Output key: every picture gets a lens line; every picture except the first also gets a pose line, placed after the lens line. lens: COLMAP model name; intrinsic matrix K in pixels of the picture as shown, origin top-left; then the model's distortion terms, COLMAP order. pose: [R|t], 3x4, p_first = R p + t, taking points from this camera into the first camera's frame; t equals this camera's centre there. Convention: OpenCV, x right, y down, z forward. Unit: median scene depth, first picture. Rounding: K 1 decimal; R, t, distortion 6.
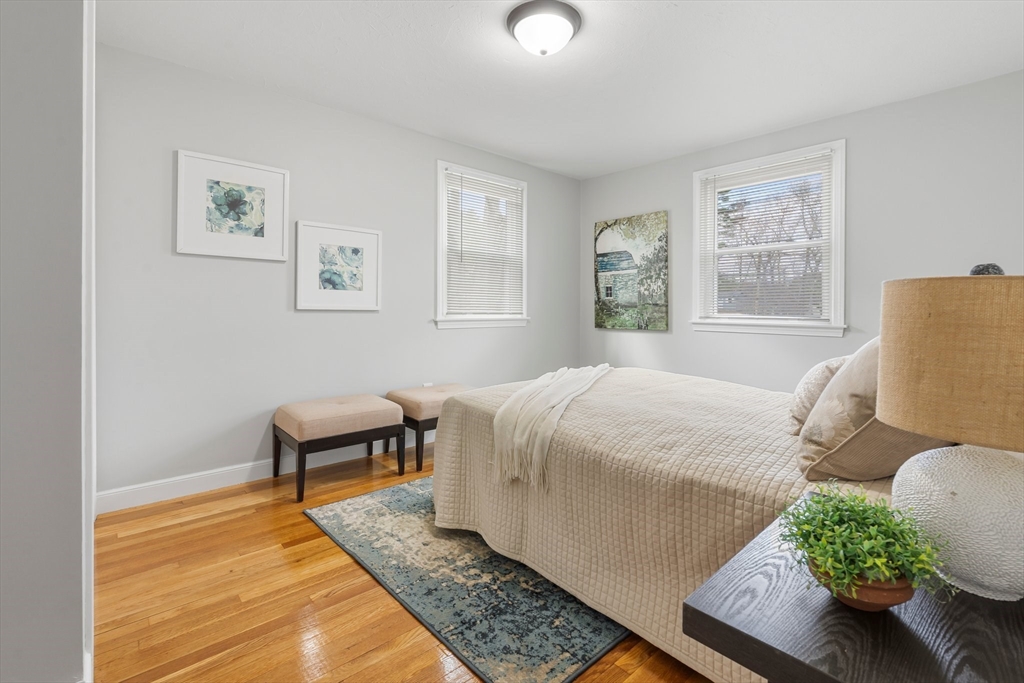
lens RADIAL K [[462.1, 0, 515.5], [0, 462.1, 322.5], [0, 0, 1]] dist [-0.002090, 0.000304]
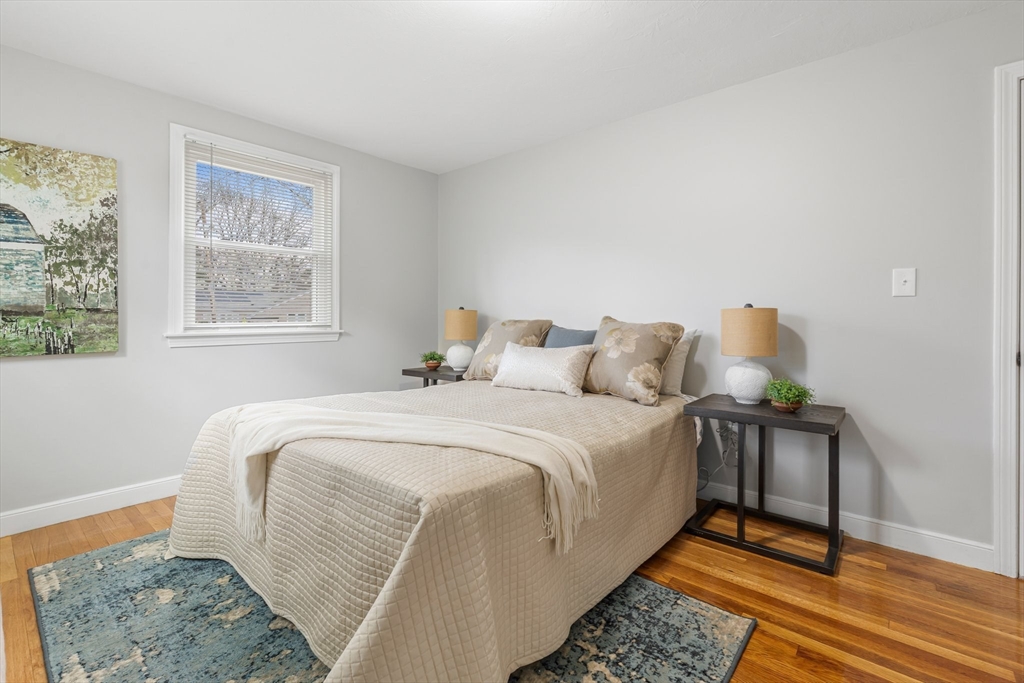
lens RADIAL K [[462.1, 0, 515.5], [0, 462.1, 322.5], [0, 0, 1]] dist [-0.002090, 0.000304]
pose [[-0.121441, -0.020590, 0.992385, -0.357541], [0.029563, 0.999266, 0.024350, -0.021428], [-0.992158, 0.032295, -0.120743, 0.538635]]
